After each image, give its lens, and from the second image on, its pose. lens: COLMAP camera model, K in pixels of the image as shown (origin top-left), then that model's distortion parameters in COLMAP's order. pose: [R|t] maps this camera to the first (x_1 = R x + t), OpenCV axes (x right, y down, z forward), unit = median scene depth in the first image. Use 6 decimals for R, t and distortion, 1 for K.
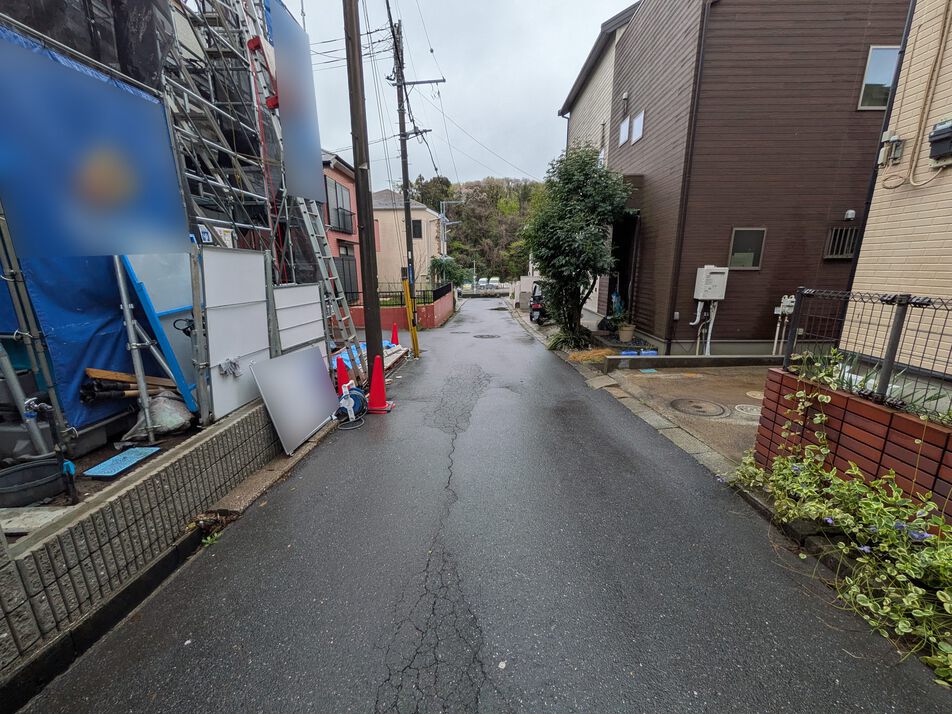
lens RADIAL K [[375.9, 0, 478.3], [0, 375.9, 357.1], [0, 0, 1]] dist [-0.001287, -0.000260]
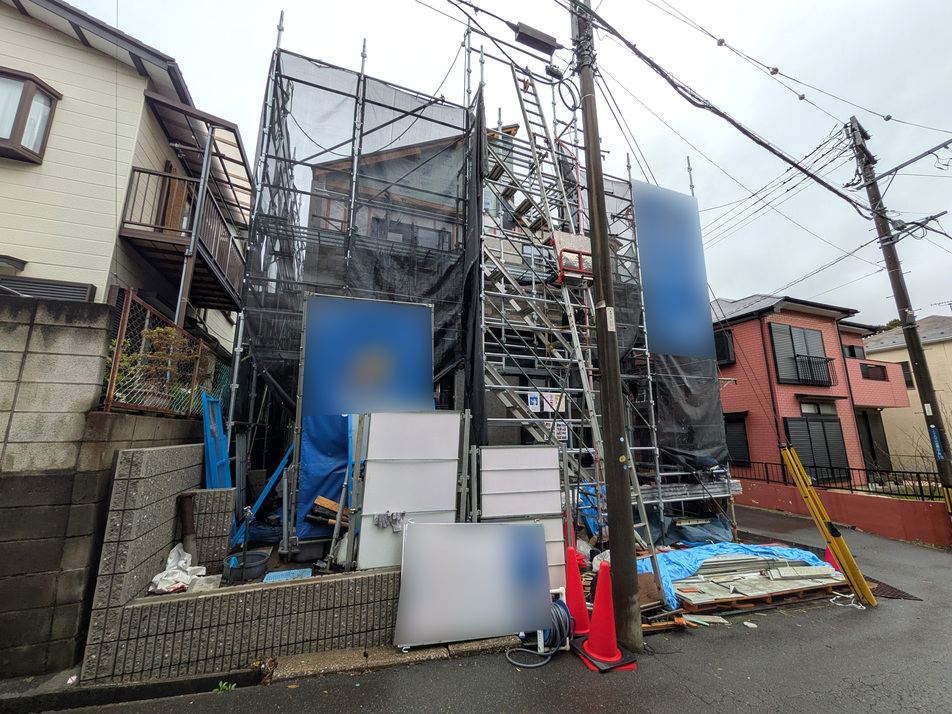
lens RADIAL K [[375.9, 0, 478.3], [0, 375.9, 357.1], [0, 0, 1]] dist [-0.001287, -0.000260]
pose [[0.370100, -0.176513, -0.912069, 0.431045], [-0.220697, 0.936970, -0.270887, -0.157211], [0.902396, 0.301546, 0.307816, 0.708906]]
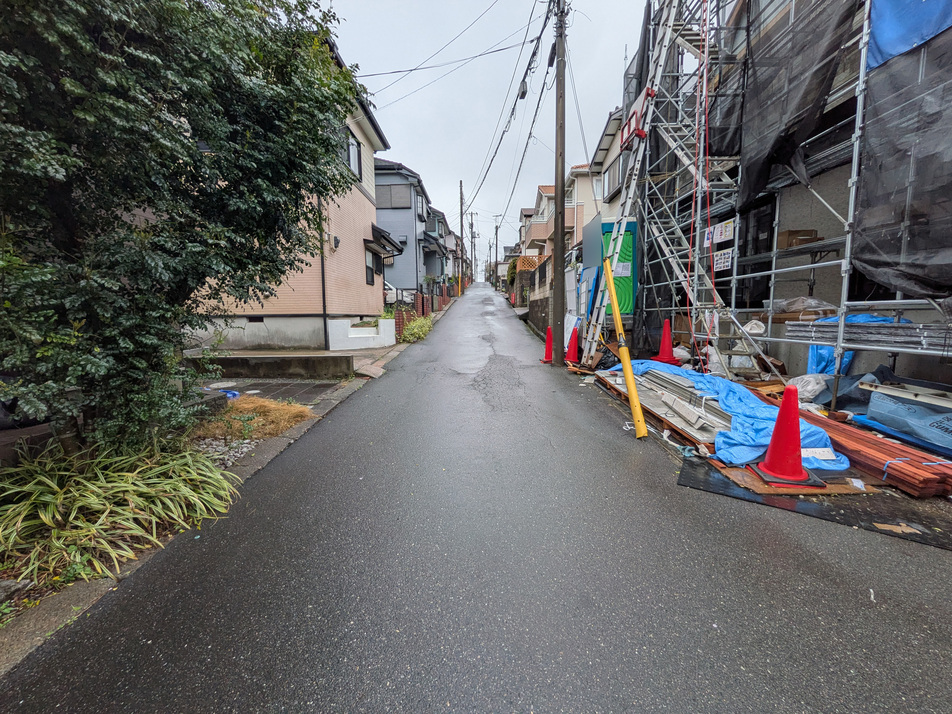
lens RADIAL K [[375.9, 0, 478.3], [0, 375.9, 357.1], [0, 0, 1]] dist [-0.001287, -0.000260]
pose [[-0.999877, 0.015085, -0.004368, 0.024154], [0.012718, 0.940968, 0.338255, -0.602979], [0.009213, 0.338158, -0.941044, 3.670281]]
